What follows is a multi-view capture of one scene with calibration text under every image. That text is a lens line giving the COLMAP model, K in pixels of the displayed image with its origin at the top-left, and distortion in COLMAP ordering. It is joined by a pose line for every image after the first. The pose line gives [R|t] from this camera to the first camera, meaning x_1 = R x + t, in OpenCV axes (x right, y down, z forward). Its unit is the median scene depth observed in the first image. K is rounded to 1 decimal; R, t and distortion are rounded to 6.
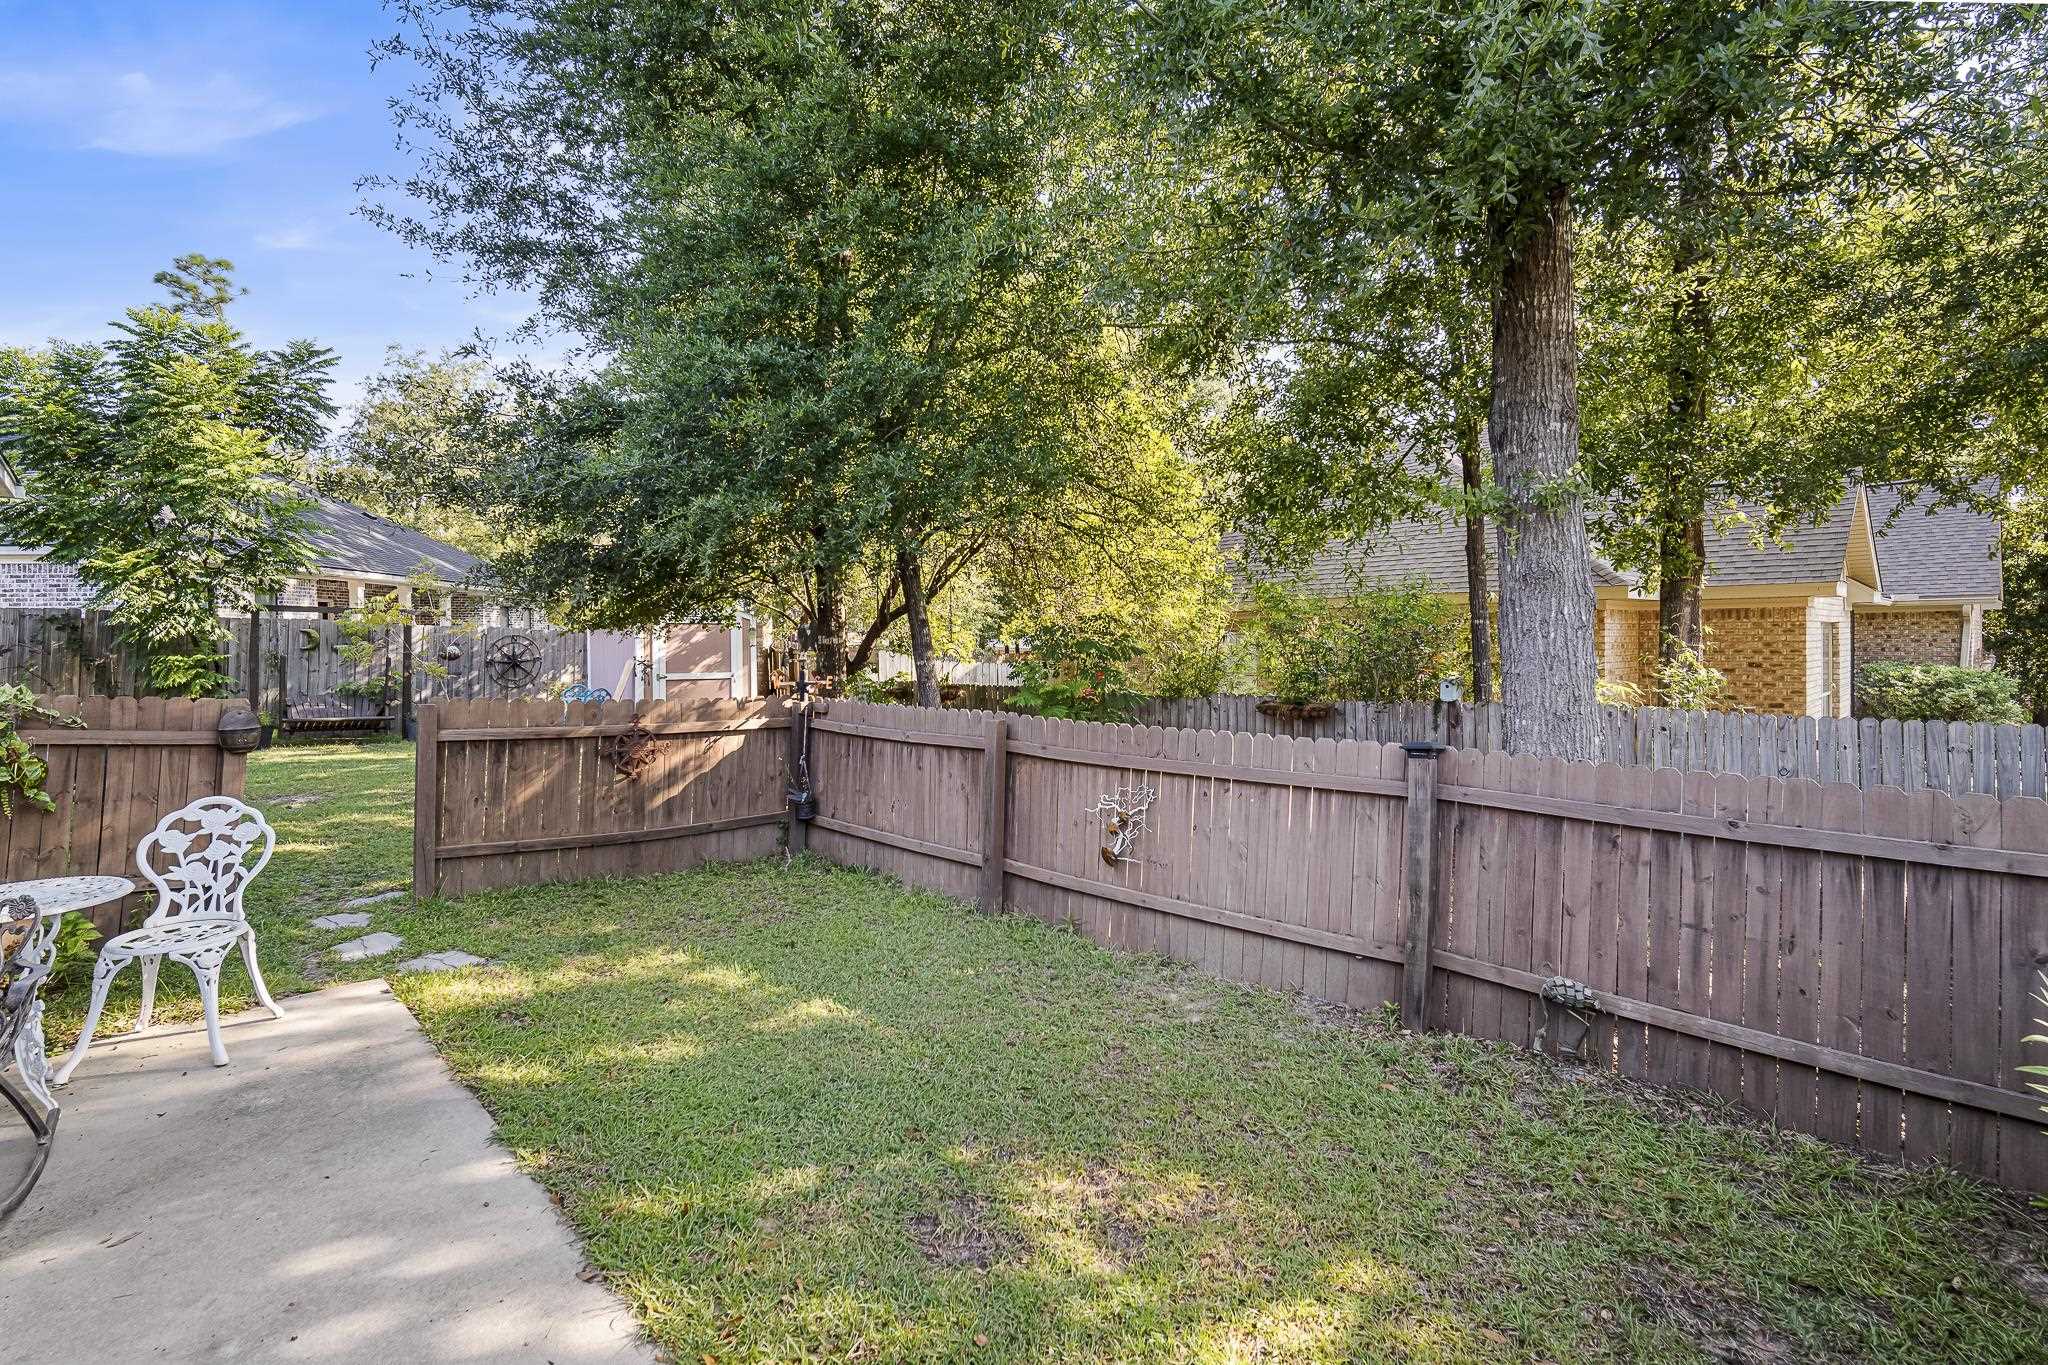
lens RADIAL K [[945.3, 0, 1018.2], [0, 945.3, 641.5], [0, 0, 1]] dist [0.003707, 0.001340]
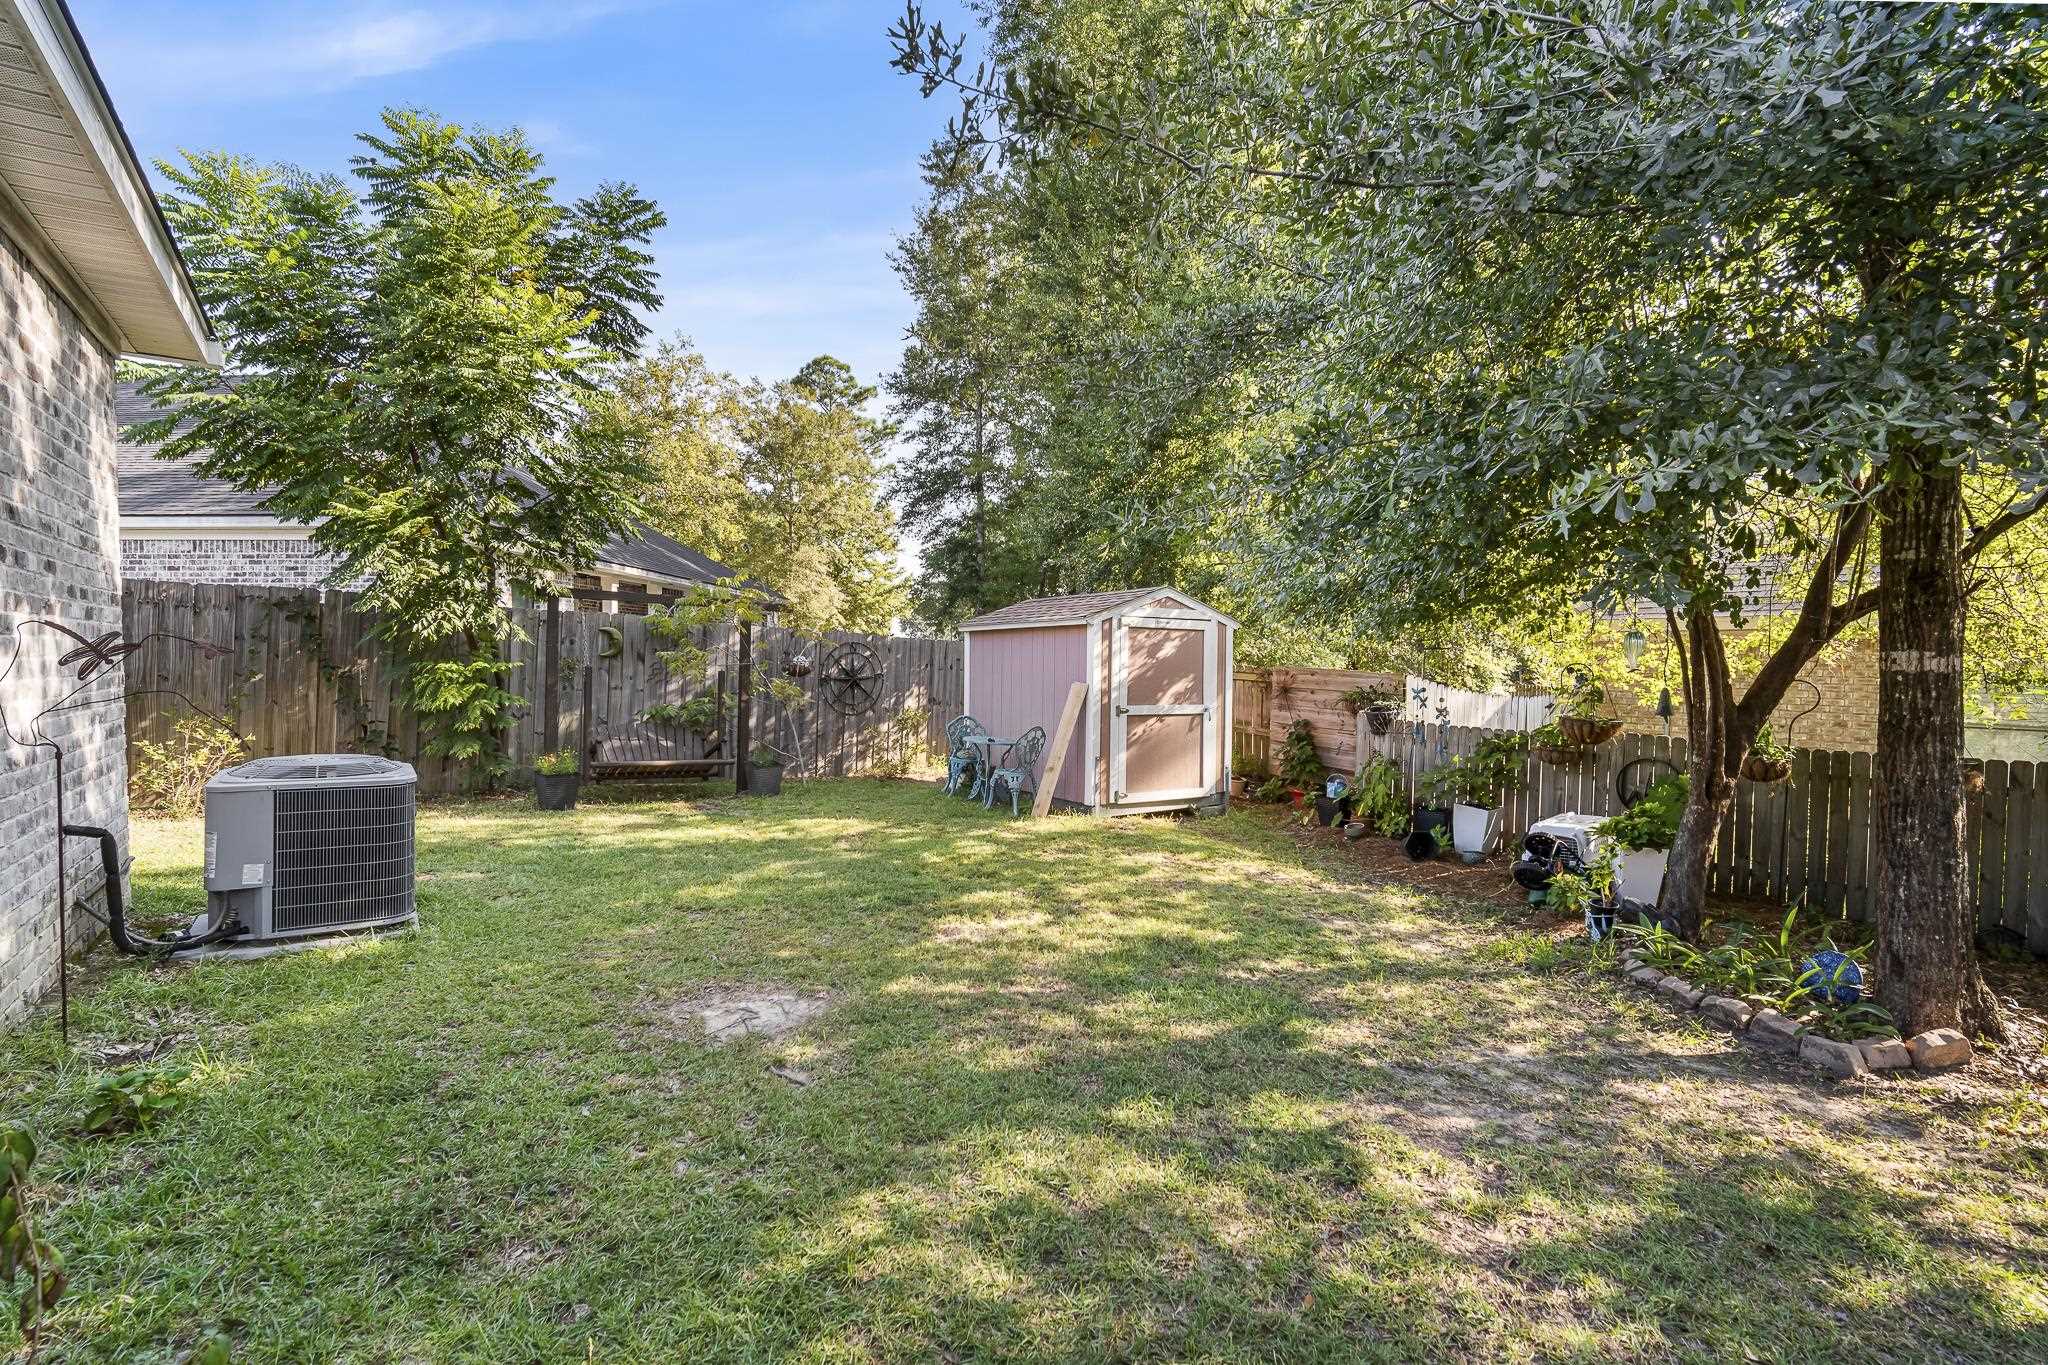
lens RADIAL K [[898.4, 0, 1024.4], [0, 898.4, 686.5], [0, 0, 1]] dist [-0.013259, 0.004637]
pose [[0.993048, 0.024774, -0.115071, -0.446009], [-0.021437, 0.999316, 0.030147, 0.004559], [0.115739, -0.027470, 0.992900, 0.458816]]
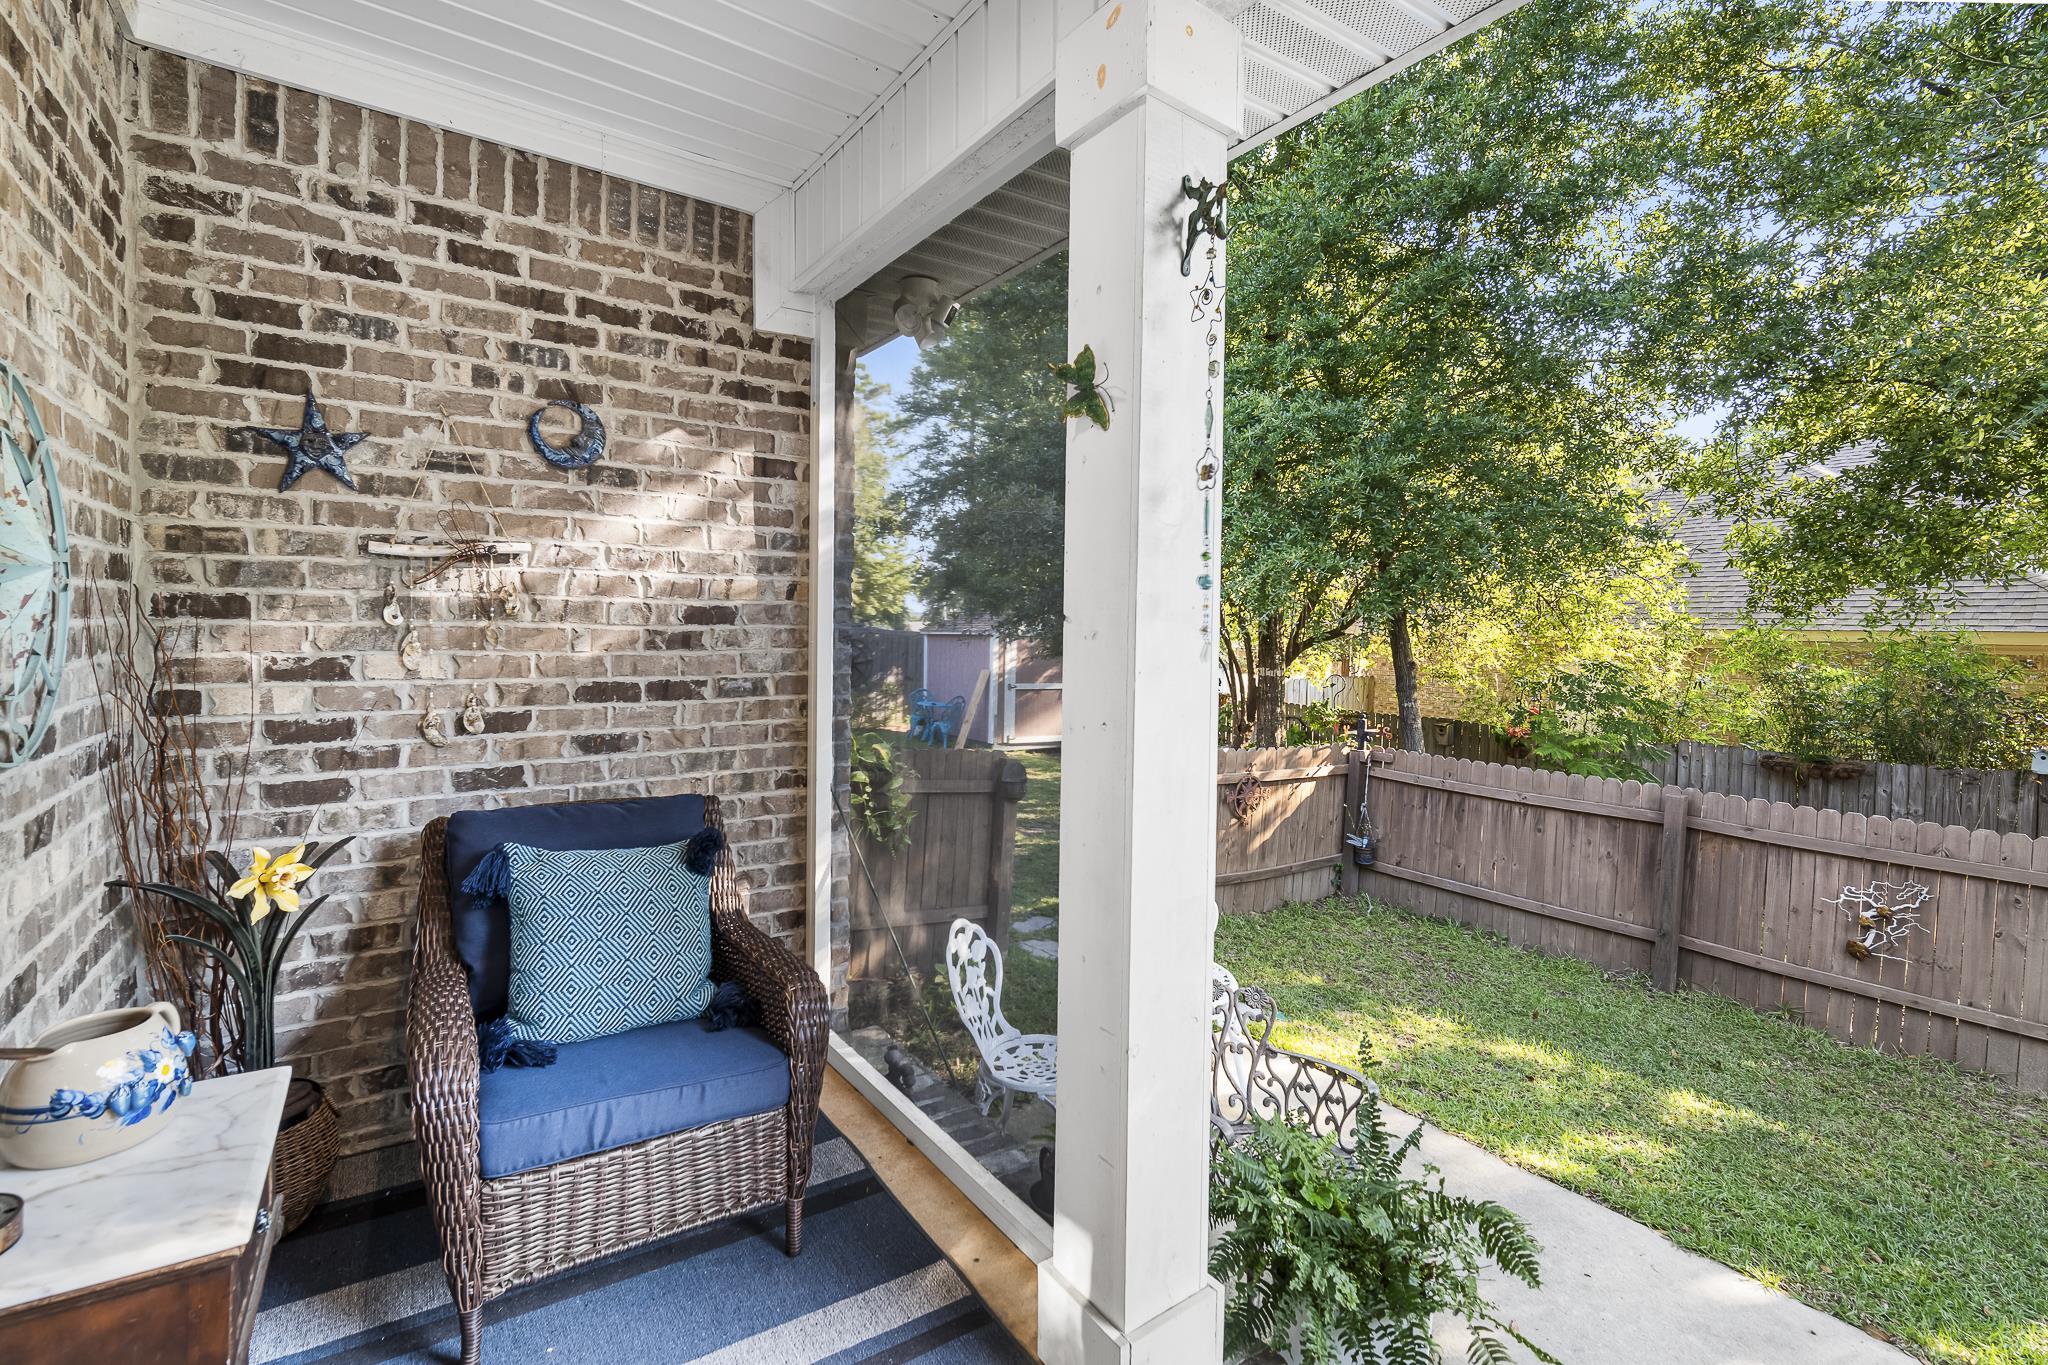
lens RADIAL K [[919.0, 0, 1019.4], [0, 919.0, 653.4], [0, 0, 1]] dist [-0.004493, 0.000085]
pose [[0.989045, 0.032081, -0.144083, -0.264408], [-0.028378, 0.999214, 0.027682, -0.033787], [0.144858, -0.023290, 0.989178, -0.022346]]
